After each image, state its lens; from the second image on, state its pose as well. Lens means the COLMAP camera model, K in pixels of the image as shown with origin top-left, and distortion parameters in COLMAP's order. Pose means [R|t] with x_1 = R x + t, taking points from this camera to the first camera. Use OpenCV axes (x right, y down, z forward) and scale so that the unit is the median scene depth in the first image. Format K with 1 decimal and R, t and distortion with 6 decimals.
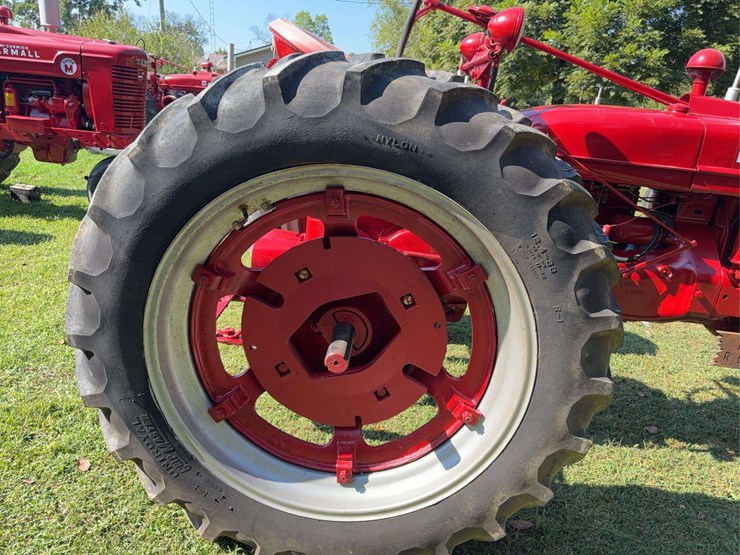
lens RADIAL K [[528.4, 0, 364.5], [0, 528.4, 275.6], [0, 0, 1]] dist [0.035592, -0.045031]
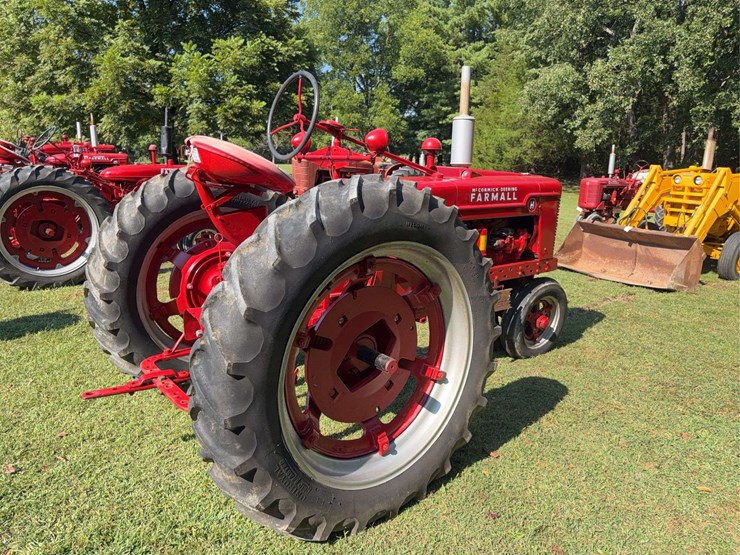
lens RADIAL K [[528.4, 0, 373.3], [0, 528.4, 279.6], [0, 0, 1]] dist [0.035592, -0.045031]
pose [[0.733117, -0.228598, 0.640533, -0.929428], [0.265605, 0.963261, 0.039780, -0.142368], [-0.626094, 0.140965, 0.766899, -0.170489]]
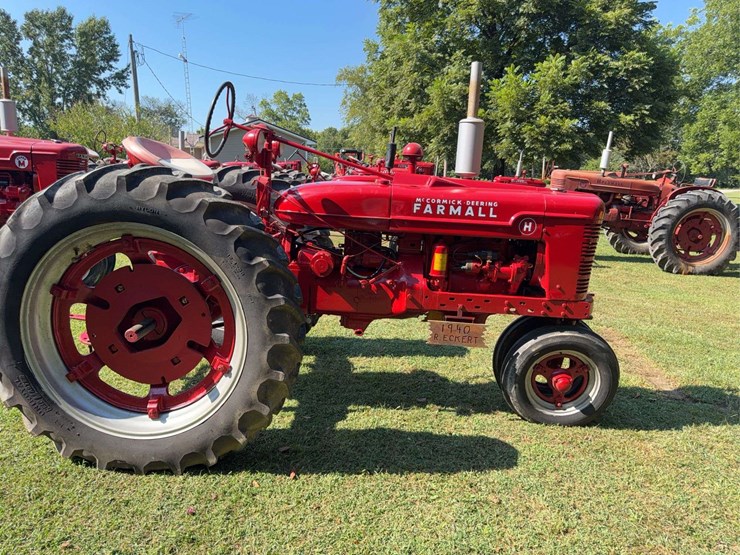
lens RADIAL K [[528.4, 0, 371.5], [0, 528.4, 276.0], [0, 0, 1]] dist [0.035592, -0.045031]
pose [[0.998156, -0.049946, 0.034490, 0.615952], [0.053700, 0.991535, -0.118214, 0.199438], [-0.028294, 0.119848, 0.992389, -0.702025]]
